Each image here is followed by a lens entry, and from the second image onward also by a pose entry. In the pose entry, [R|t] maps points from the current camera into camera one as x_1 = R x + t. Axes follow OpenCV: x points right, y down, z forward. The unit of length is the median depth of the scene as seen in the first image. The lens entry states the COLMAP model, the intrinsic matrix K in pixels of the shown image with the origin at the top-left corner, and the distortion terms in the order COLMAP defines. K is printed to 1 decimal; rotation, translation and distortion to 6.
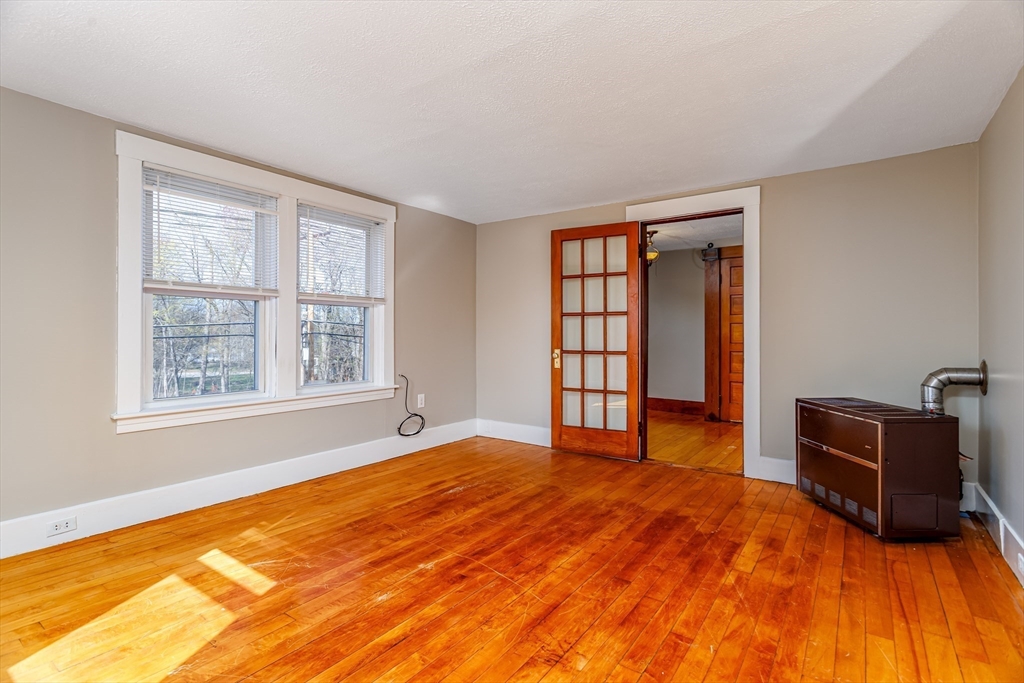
lens RADIAL K [[486.1, 0, 515.7], [0, 486.1, 338.8], [0, 0, 1]] dist [-0.004263, 0.004394]
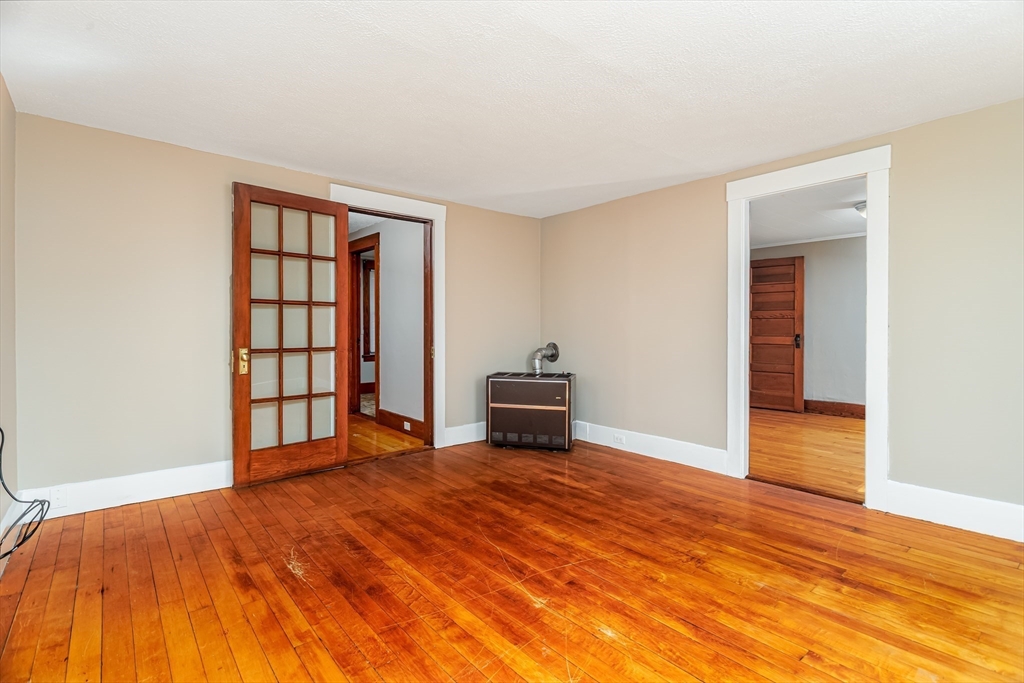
lens RADIAL K [[486.1, 0, 515.4], [0, 486.1, 342.4], [0, 0, 1]] dist [-0.004263, 0.004394]
pose [[0.250776, -0.028920, 0.967613, -0.808415], [0.004374, 0.999577, 0.028742, -0.010960], [-0.968035, -0.002975, 0.250796, 0.665460]]
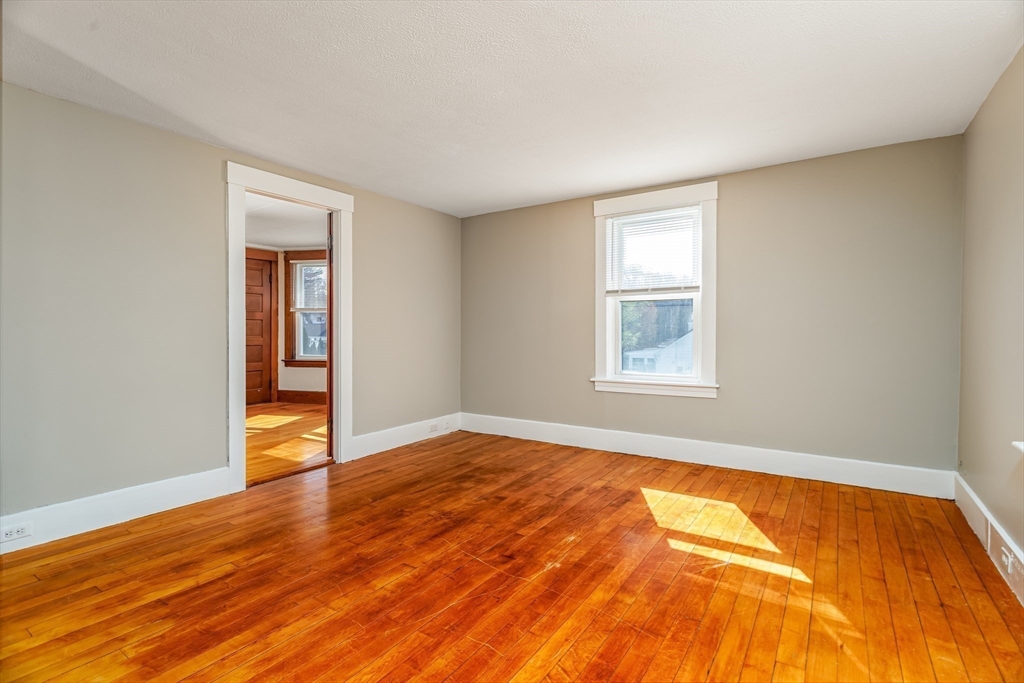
lens RADIAL K [[486.1, 0, 513.0], [0, 486.1, 339.3], [0, 0, 1]] dist [-0.004263, 0.004394]
pose [[-0.999523, -0.002835, -0.030764, -0.058602], [-0.003588, 0.999695, 0.024444, -0.008433], [0.030685, 0.024542, -0.999228, 1.576877]]
